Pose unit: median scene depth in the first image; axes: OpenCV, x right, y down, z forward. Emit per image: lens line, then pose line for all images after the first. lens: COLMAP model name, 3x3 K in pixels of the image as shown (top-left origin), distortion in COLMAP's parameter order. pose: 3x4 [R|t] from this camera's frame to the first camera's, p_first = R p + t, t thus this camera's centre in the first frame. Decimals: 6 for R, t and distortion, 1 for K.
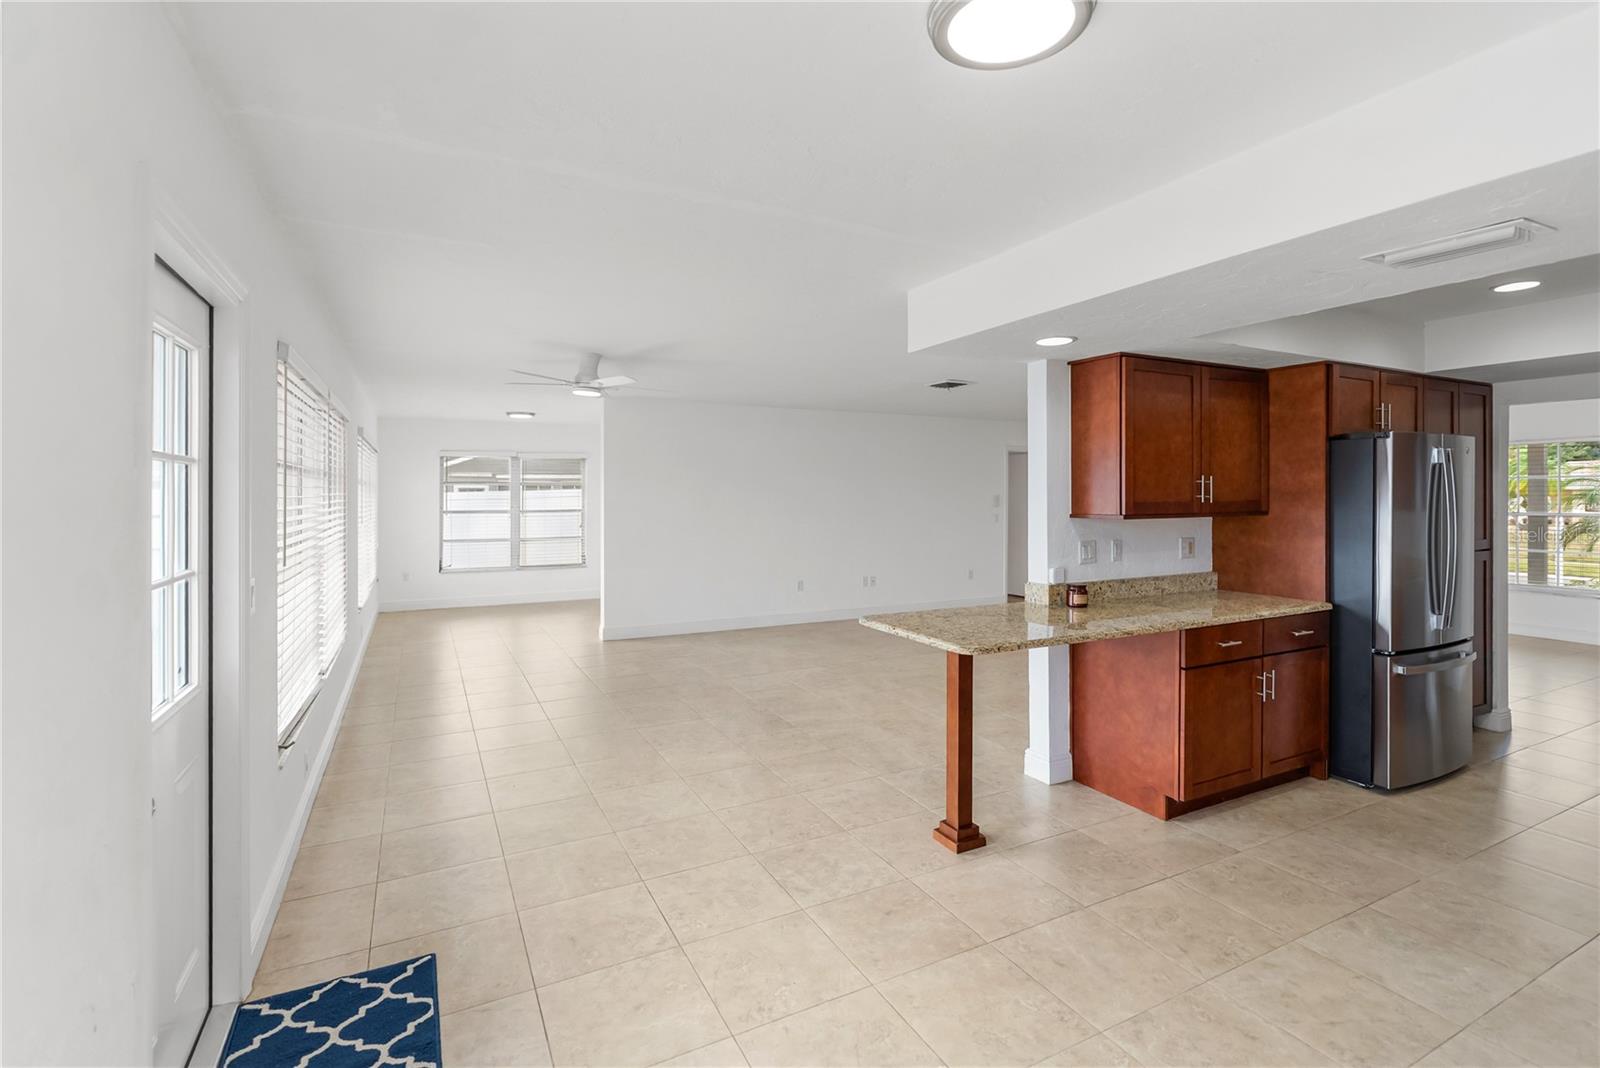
lens RADIAL K [[736.8, 0, 808.3], [0, 736.8, 492.1], [0, 0, 1]] dist [-0.007901, 0.002632]
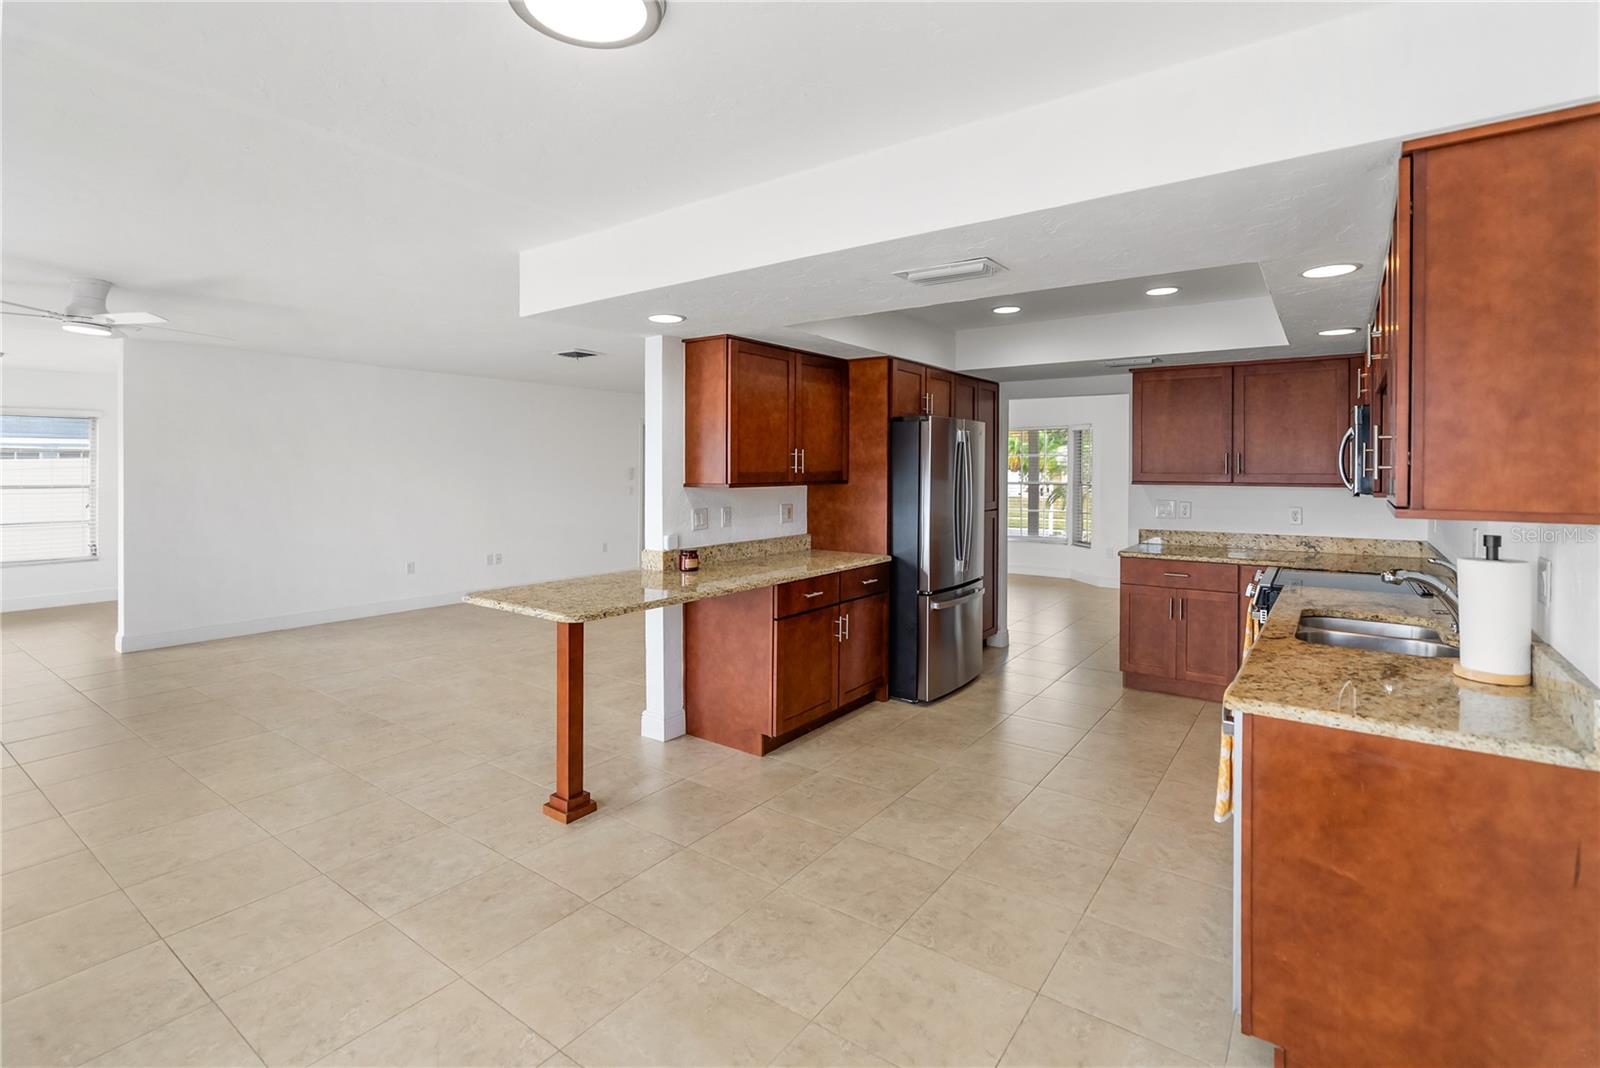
lens RADIAL K [[736.8, 0, 800.3], [0, 736.8, 471.5], [0, 0, 1]] dist [-0.007901, 0.002632]
pose [[0.893827, 0.001644, 0.448409, 0.029903], [-0.005101, 0.999966, 0.006501, 0.004596], [-0.448383, -0.008099, 0.893805, -0.023191]]
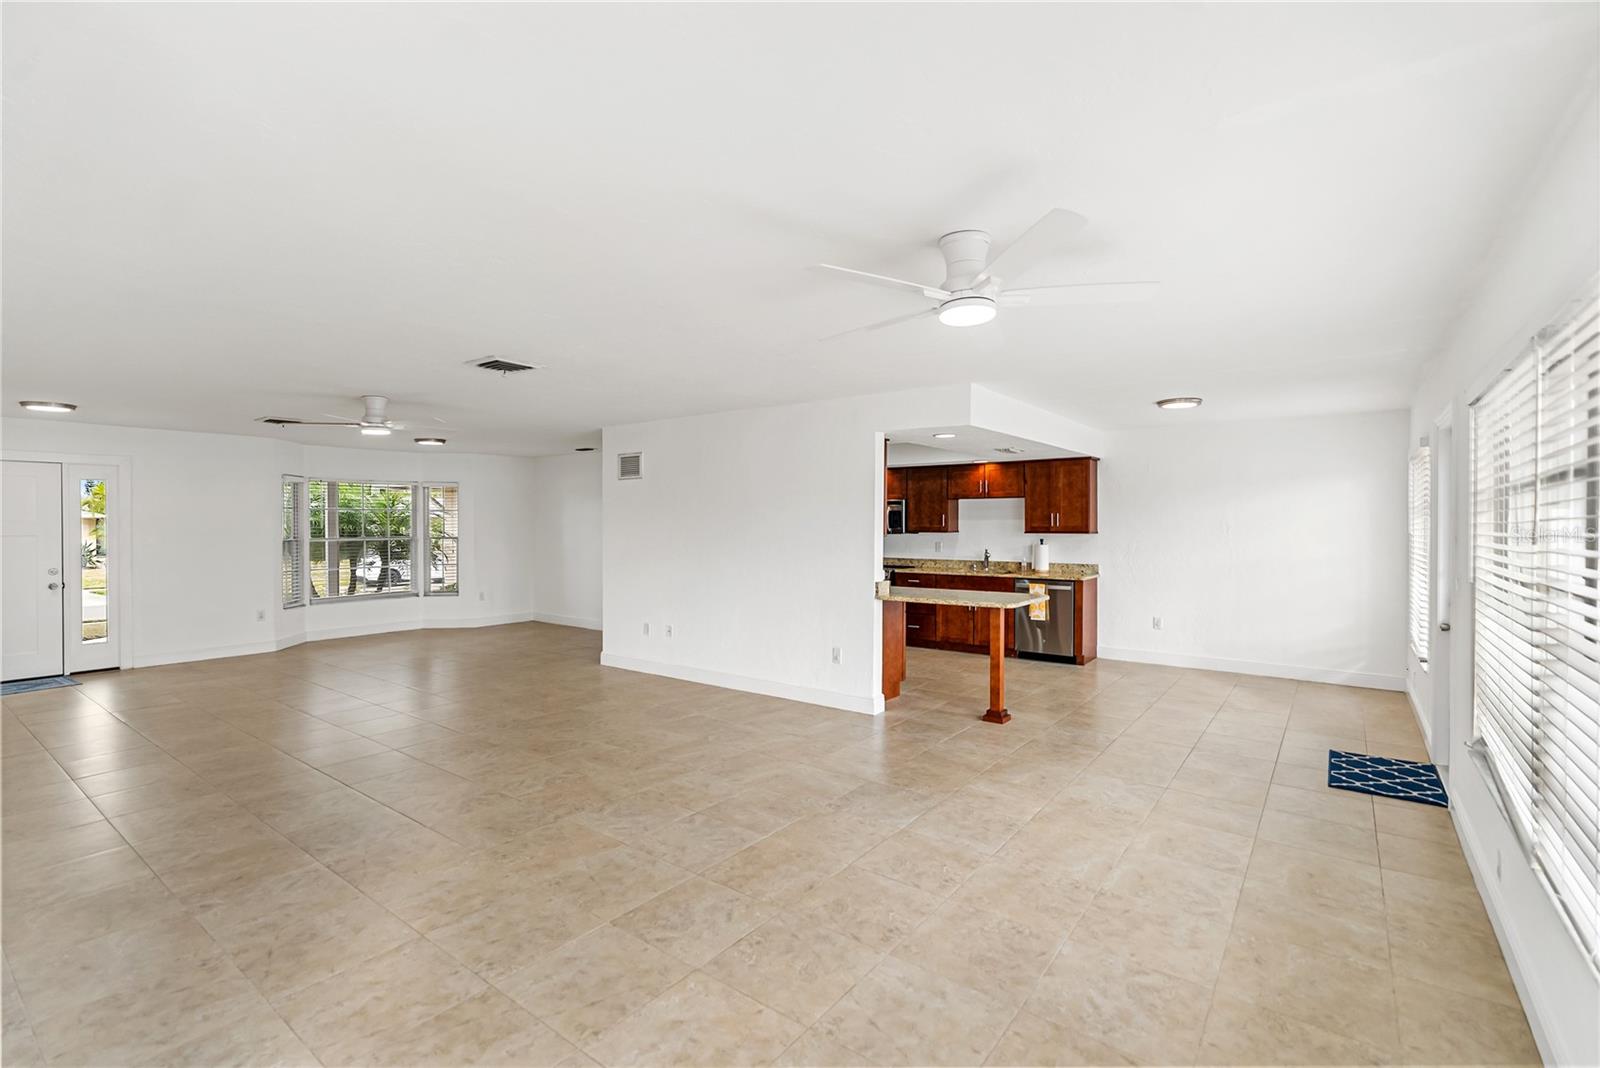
lens RADIAL K [[736.8, 0, 781.2], [0, 736.8, 533.8], [0, 0, 1]] dist [-0.007901, 0.002632]
pose [[-0.418518, -0.010734, 0.908145, -1.025177], [-0.001816, 0.999938, 0.010982, 0.013194], [-0.908207, 0.002947, -0.418512, 1.936889]]
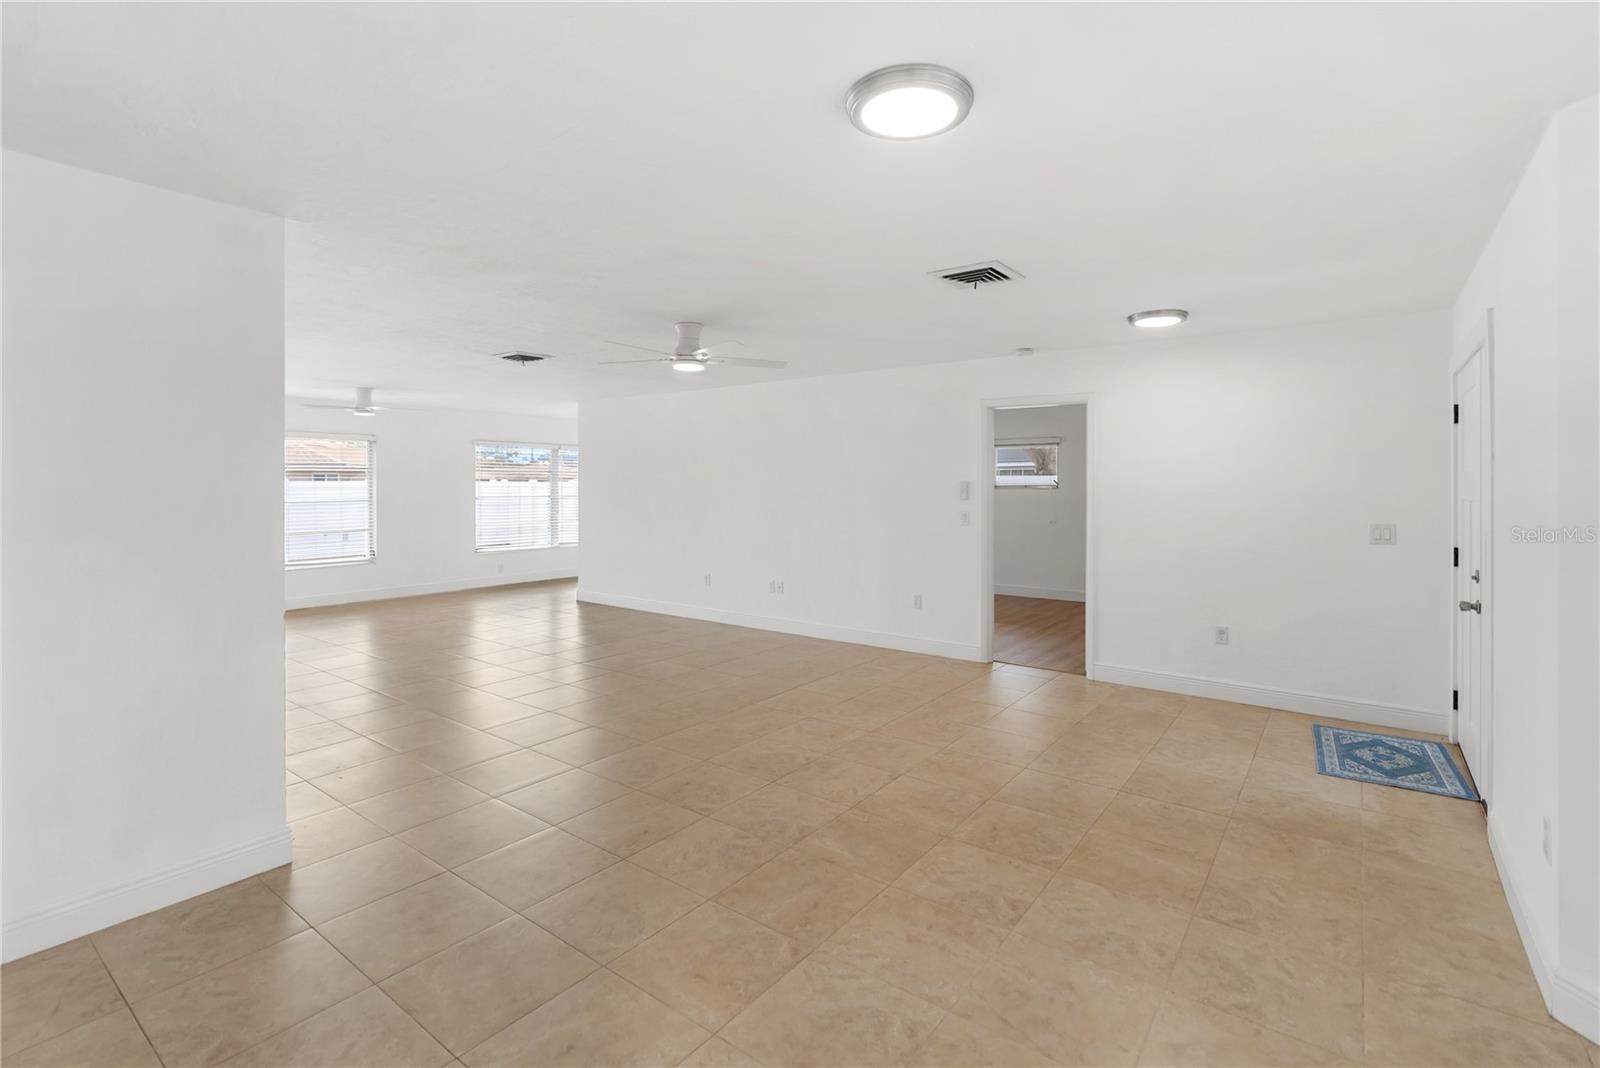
lens RADIAL K [[736.8, 0, 818.2], [0, 736.8, 489.8], [0, 0, 1]] dist [-0.007901, 0.002632]
pose [[0.446991, 0.005835, -0.894520, 2.163910], [0.002785, 0.999965, 0.007914, 0.016492], [0.894534, -0.006029, 0.446959, 1.686328]]
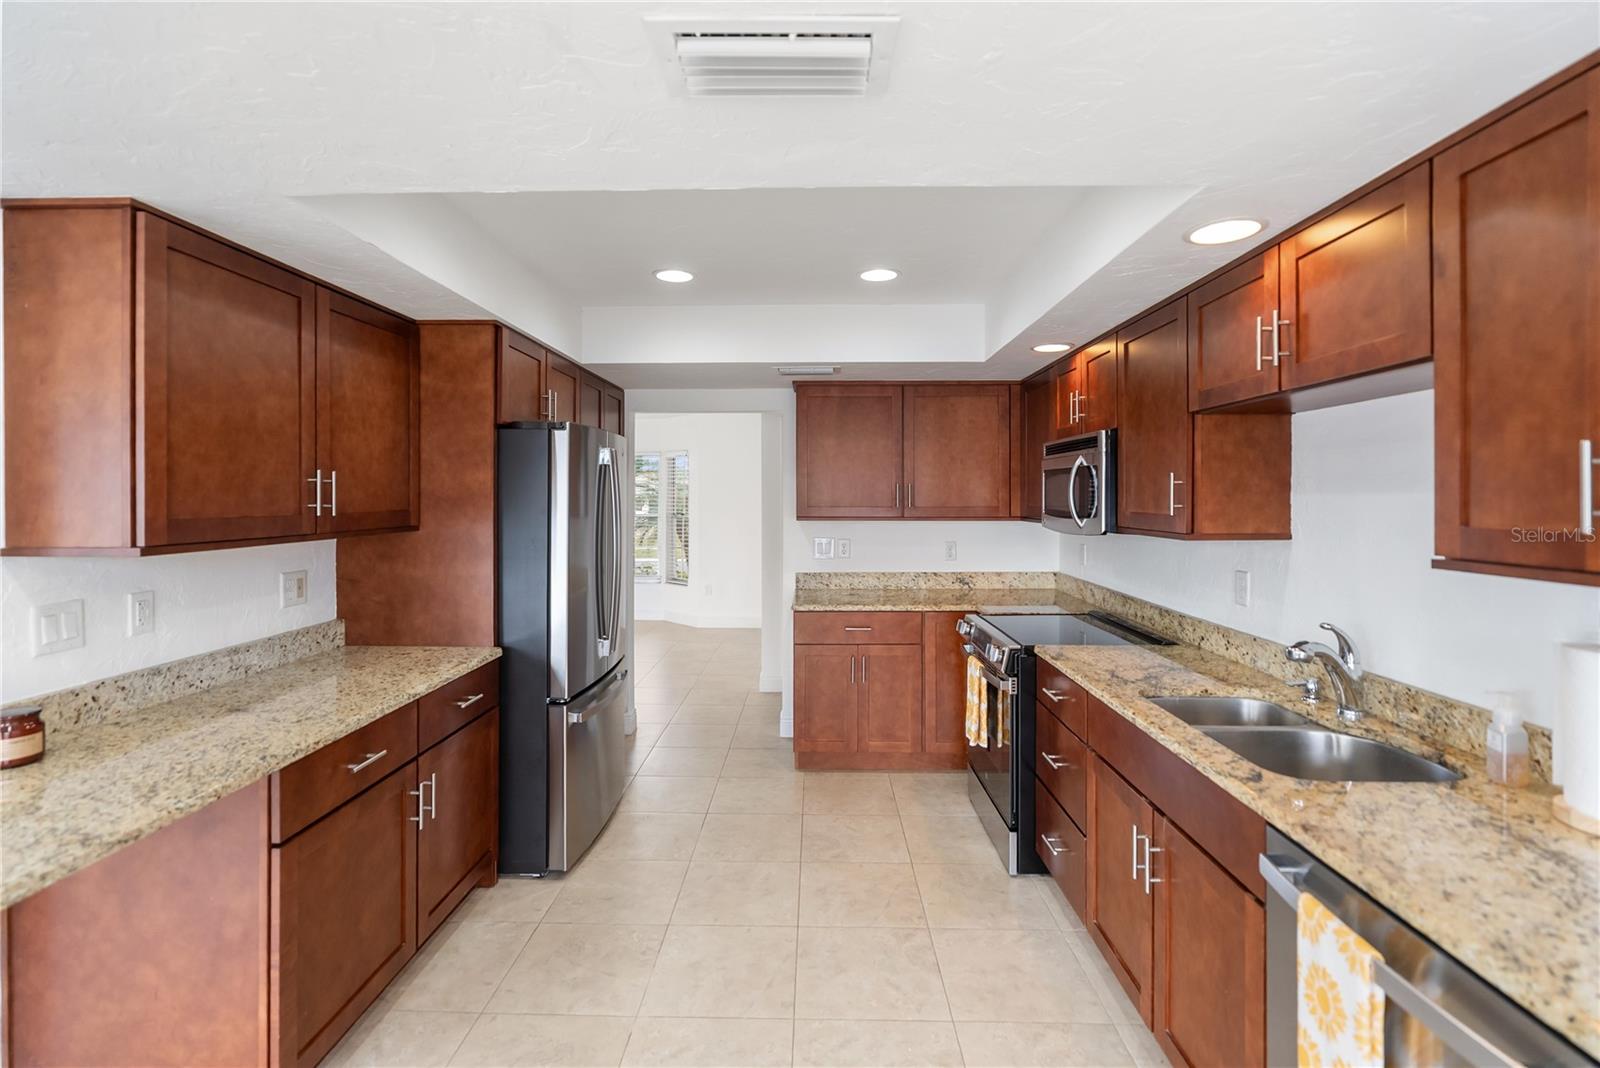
lens RADIAL K [[736.8, 0, 795.8], [0, 736.8, 500.1], [0, 0, 1]] dist [-0.007901, 0.002632]
pose [[0.489460, -0.002520, 0.872022, 0.206164], [-0.002219, 0.999989, 0.004136, -0.001952], [-0.872023, -0.003960, 0.489449, 0.370932]]
